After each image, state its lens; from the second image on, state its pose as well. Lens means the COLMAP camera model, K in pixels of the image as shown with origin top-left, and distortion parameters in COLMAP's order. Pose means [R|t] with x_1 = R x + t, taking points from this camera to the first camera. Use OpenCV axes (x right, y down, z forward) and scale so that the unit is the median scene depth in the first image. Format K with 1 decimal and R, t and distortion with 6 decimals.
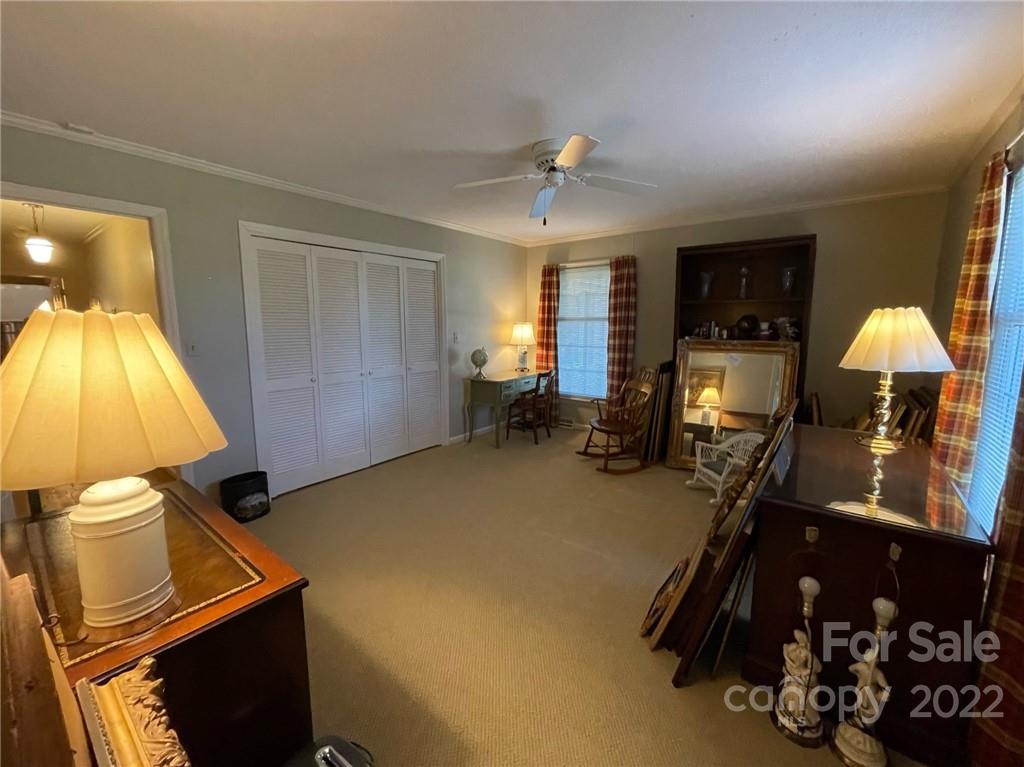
lens RADIAL K [[415.3, 0, 514.1], [0, 415.3, 381.2], [0, 0, 1]] dist [-0.004300, 0.000992]
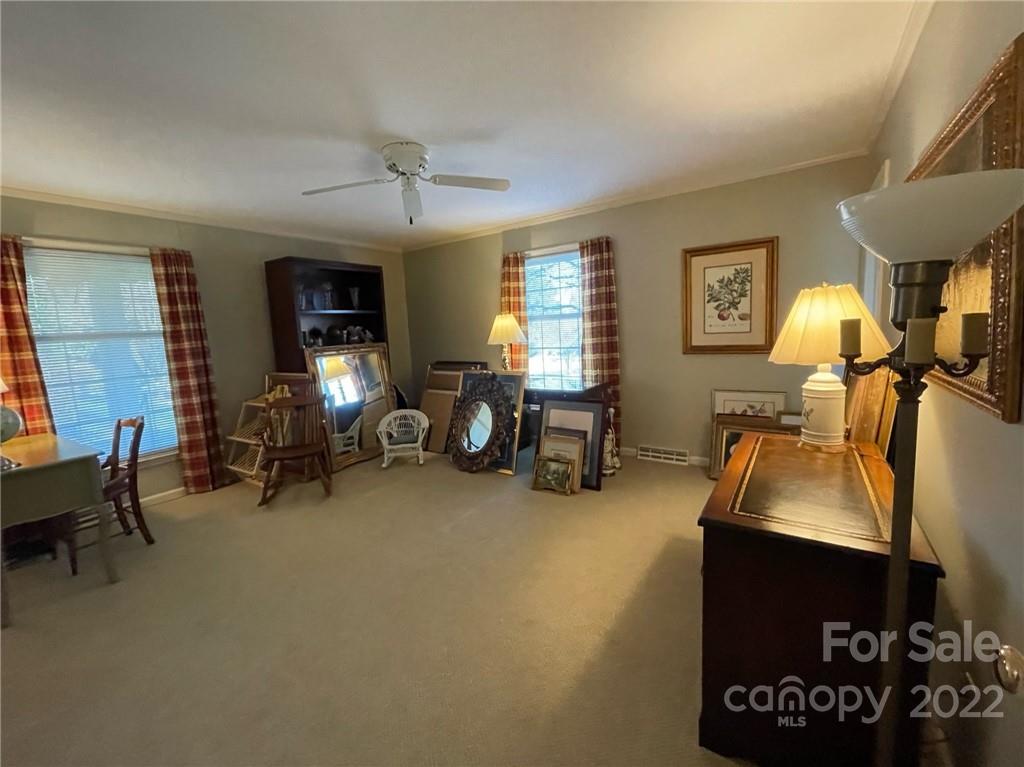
lens RADIAL K [[415.3, 0, 515.1], [0, 415.3, 379.2], [0, 0, 1]] dist [-0.004300, 0.000992]
pose [[-0.062476, -0.119269, 0.990894, -0.520169], [0.196819, 0.971865, 0.129388, -0.048161], [-0.978447, 0.203111, -0.037244, 0.460234]]
